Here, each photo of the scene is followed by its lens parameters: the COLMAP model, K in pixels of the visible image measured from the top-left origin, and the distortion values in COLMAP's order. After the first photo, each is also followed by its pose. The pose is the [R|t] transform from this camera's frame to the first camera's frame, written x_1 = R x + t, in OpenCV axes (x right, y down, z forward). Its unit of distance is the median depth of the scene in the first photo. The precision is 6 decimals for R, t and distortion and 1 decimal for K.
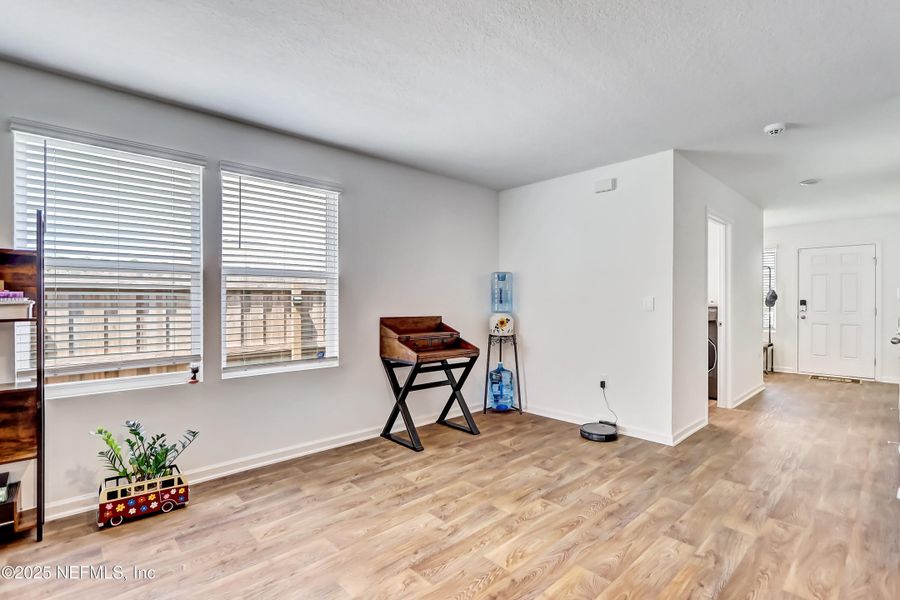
lens RADIAL K [[432.5, 0, 448.2], [0, 432.5, 304.7], [0, 0, 1]] dist [-0.015040, -0.000012]
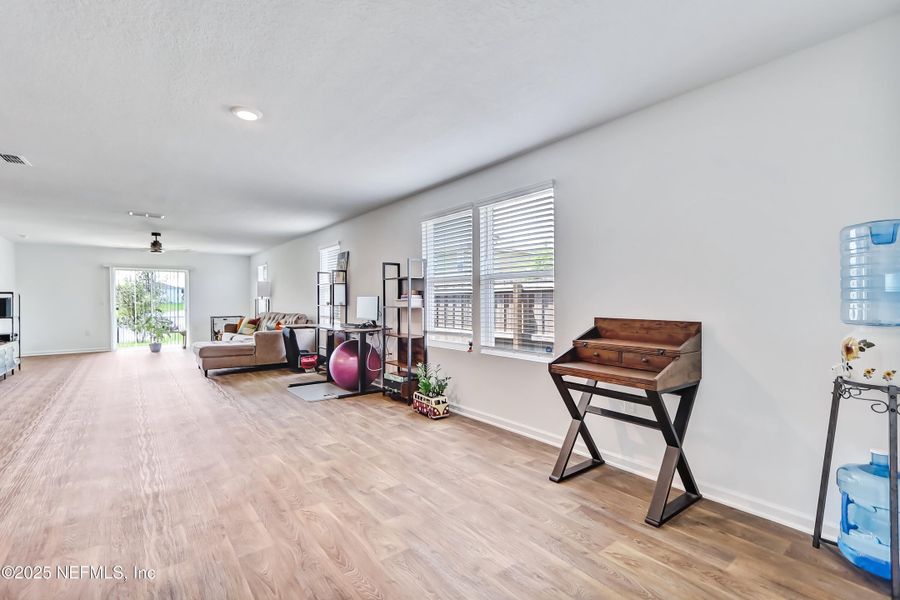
lens RADIAL K [[419.0, 0, 447.3], [0, 419.0, 300.1], [0, 0, 1]] dist [0.007095, 0.001044]
pose [[-0.108373, -0.002743, -0.994107, 0.867440], [-0.009042, 0.999958, -0.001773, 0.000397], [0.994069, 0.008796, -0.108393, 1.030753]]
